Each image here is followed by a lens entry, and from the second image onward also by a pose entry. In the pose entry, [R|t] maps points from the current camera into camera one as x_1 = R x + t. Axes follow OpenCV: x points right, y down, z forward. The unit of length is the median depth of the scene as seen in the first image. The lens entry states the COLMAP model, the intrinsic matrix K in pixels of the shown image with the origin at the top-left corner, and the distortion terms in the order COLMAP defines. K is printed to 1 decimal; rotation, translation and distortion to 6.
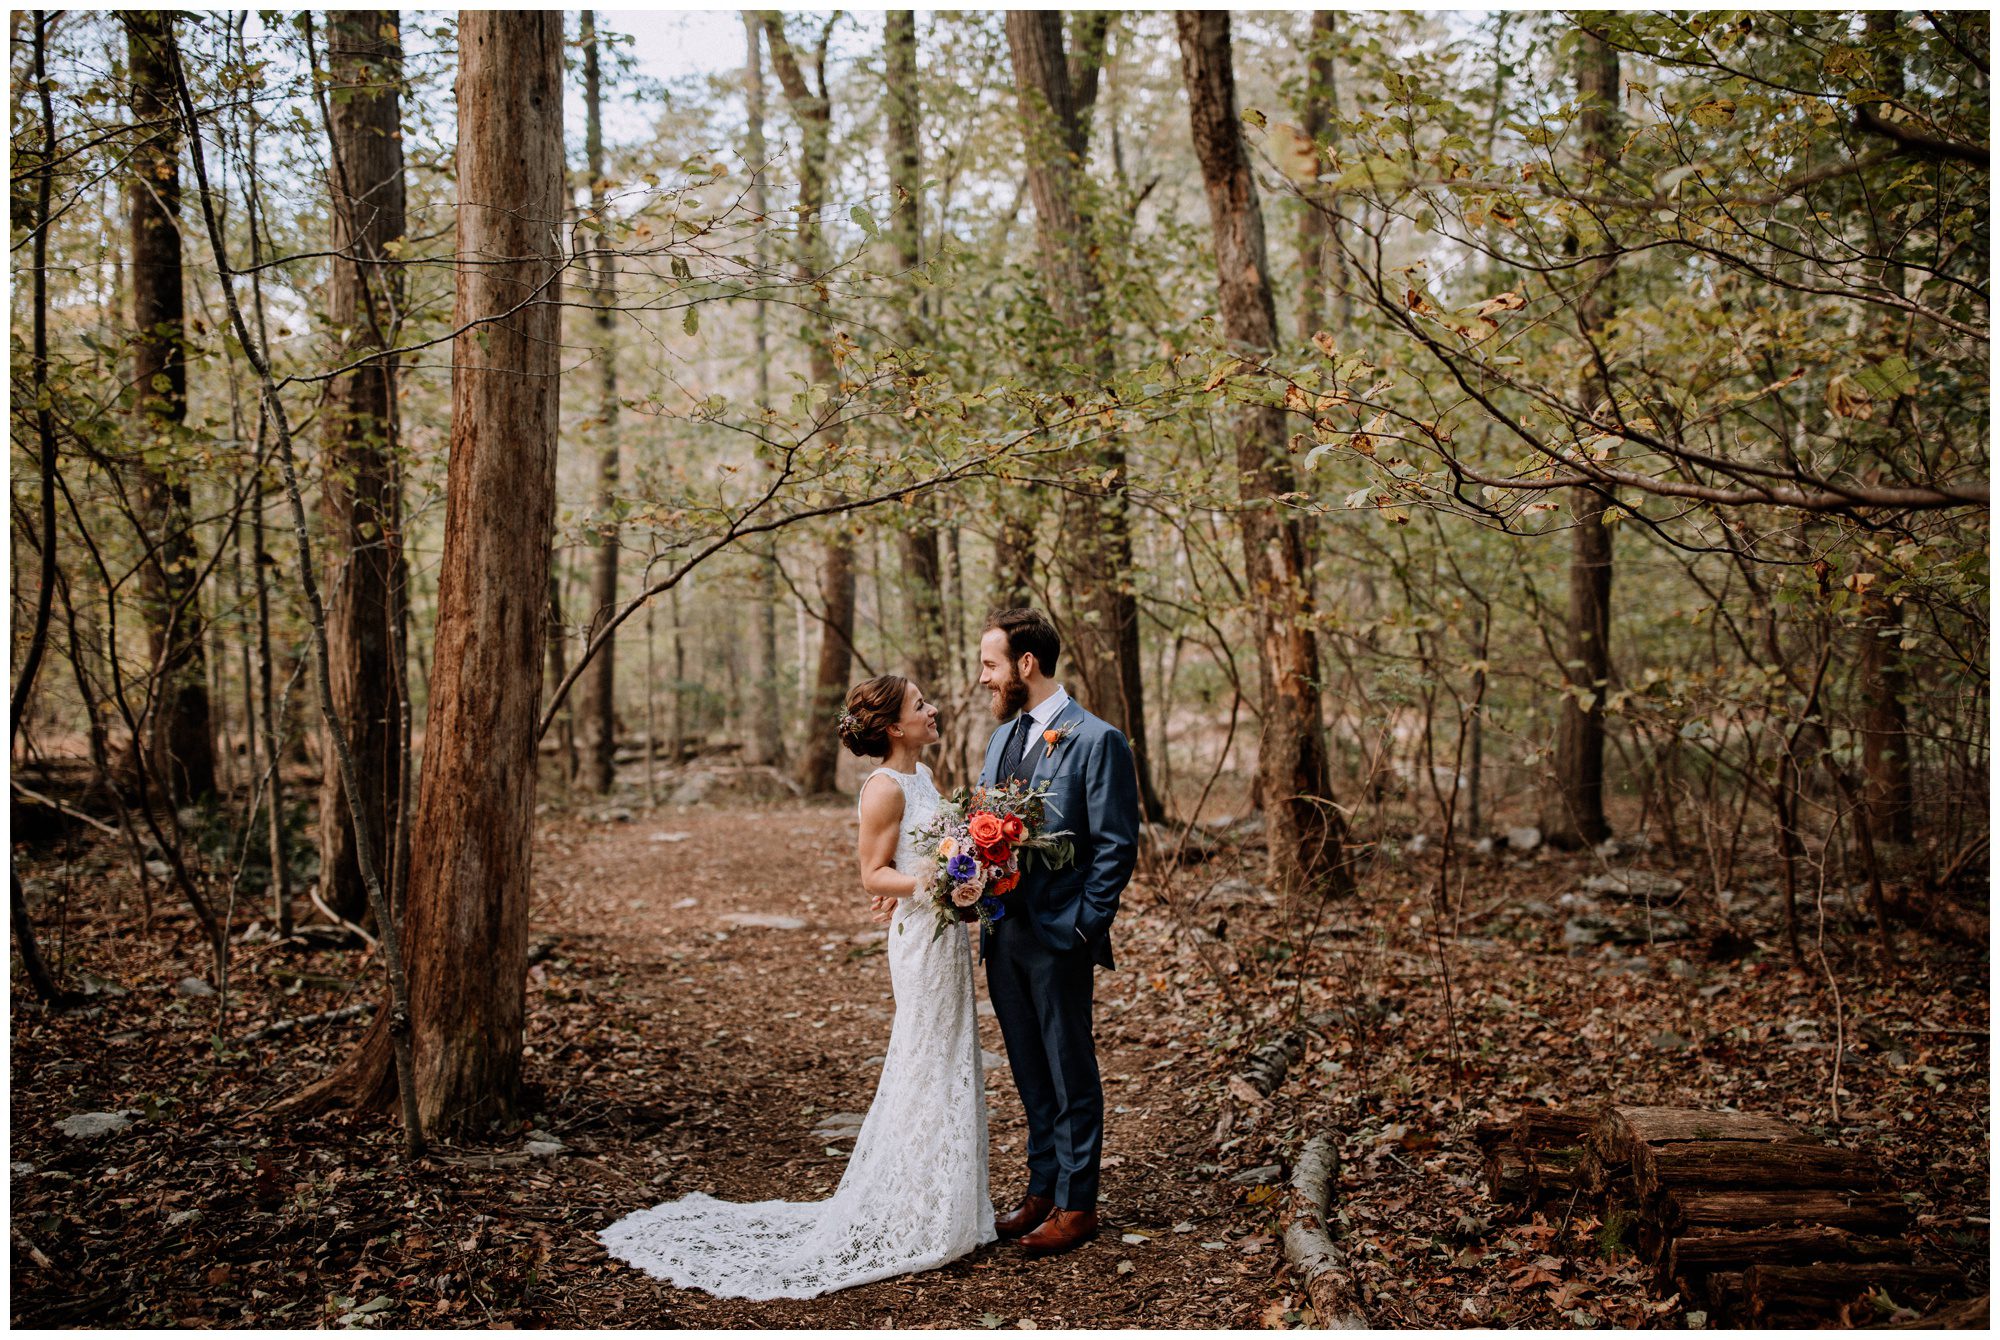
lens RADIAL K [[2022.0, 0, 999.7], [0, 2022.0, 669.5], [0, 0, 1]] dist [0.001792, 0.000000]
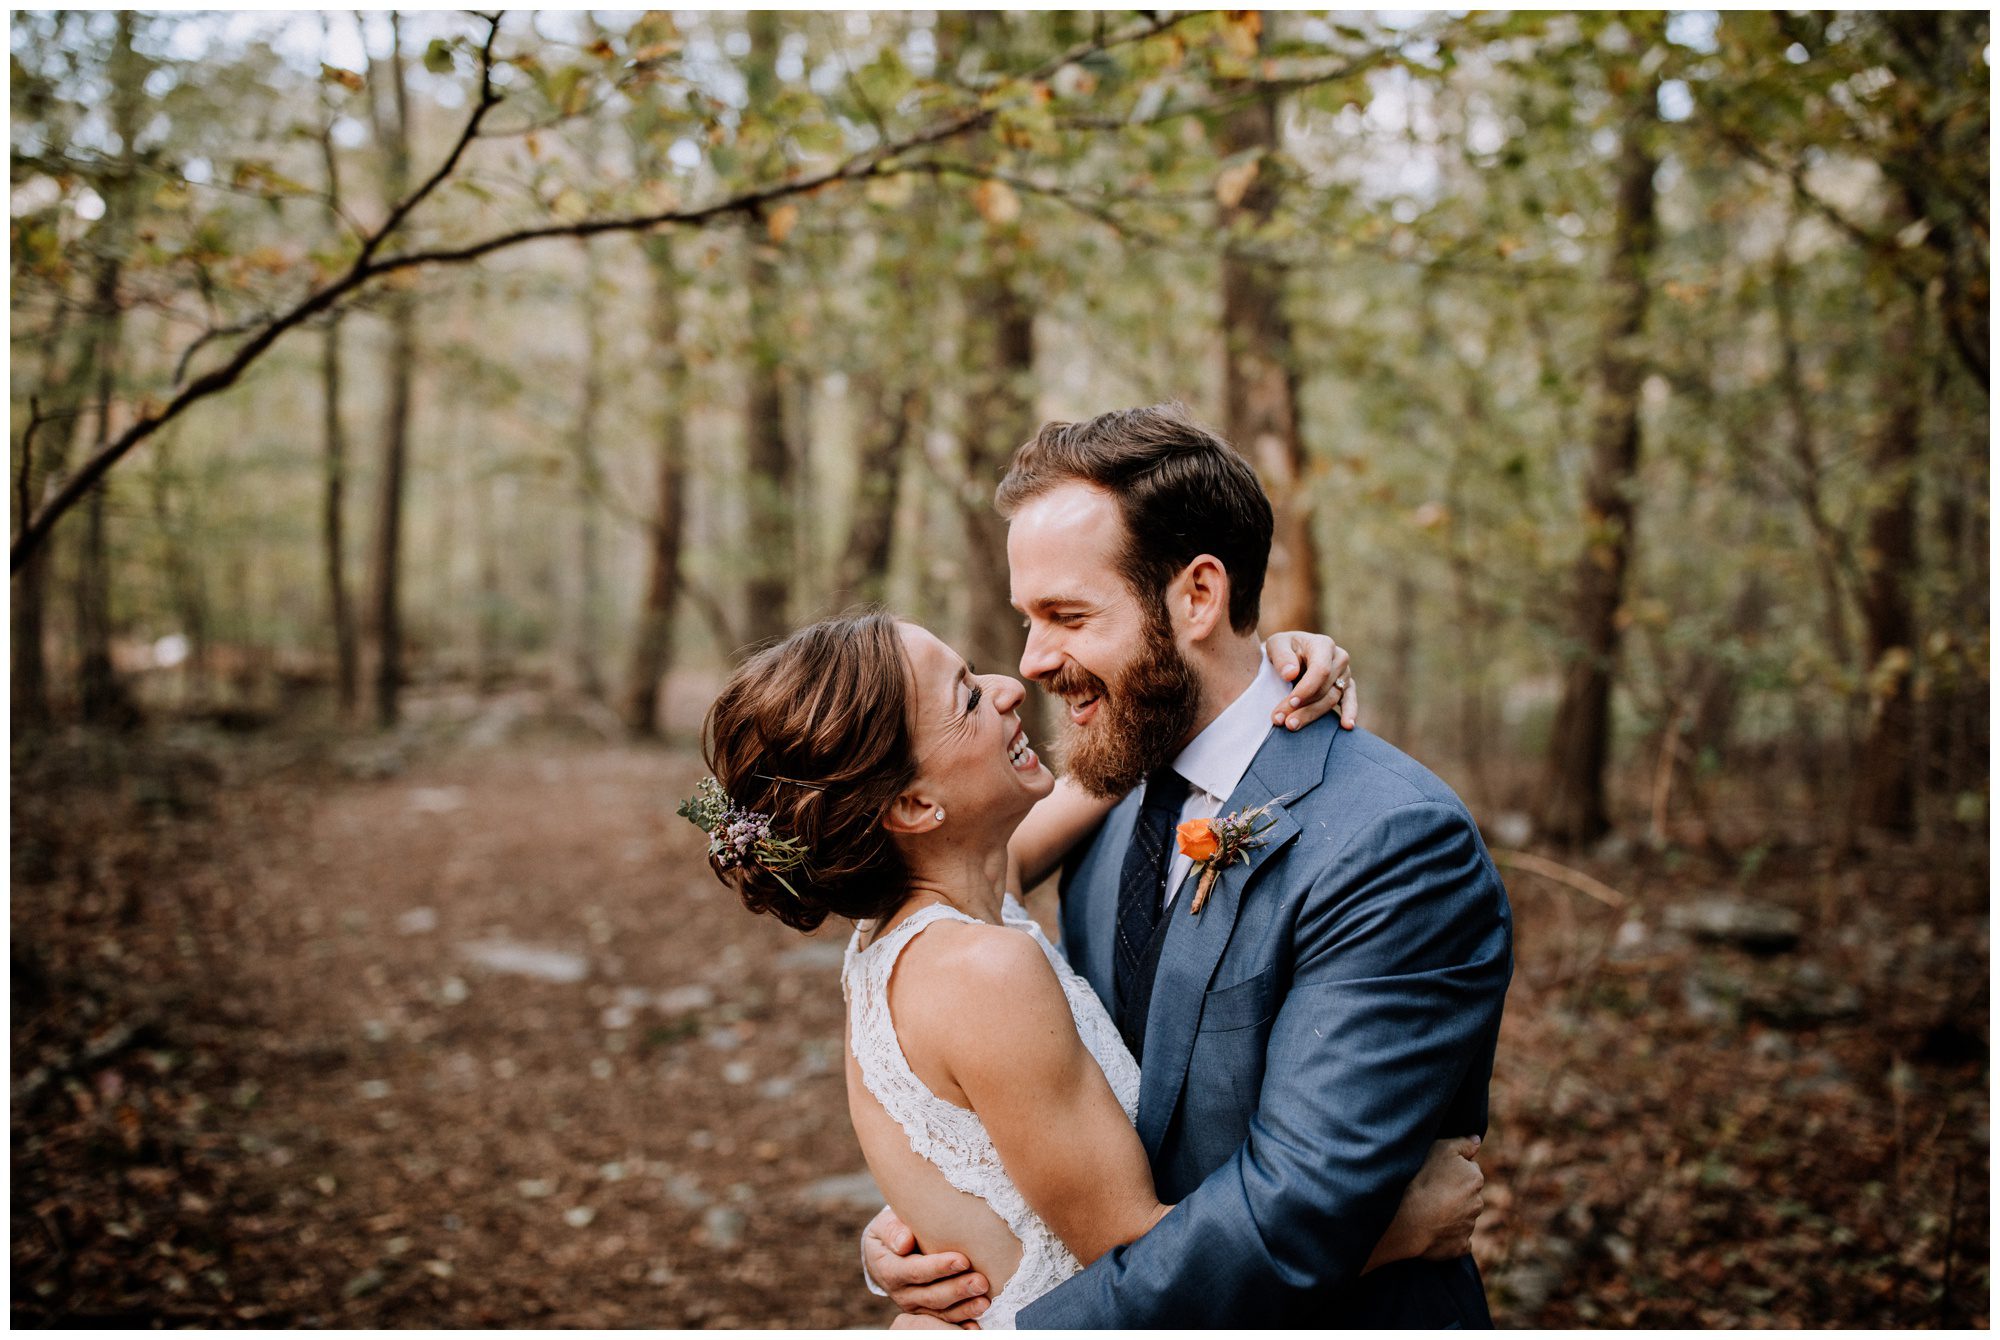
lens RADIAL K [[2022.0, 0, 1001.2], [0, 2022.0, 669.4], [0, 0, 1]] dist [0.001792, 0.000000]
pose [[0.996062, 0.032151, 0.082629, -0.006881], [-0.034807, 0.998916, 0.030900, 0.000669], [-0.081546, -0.033655, 0.996101, 0.122898]]
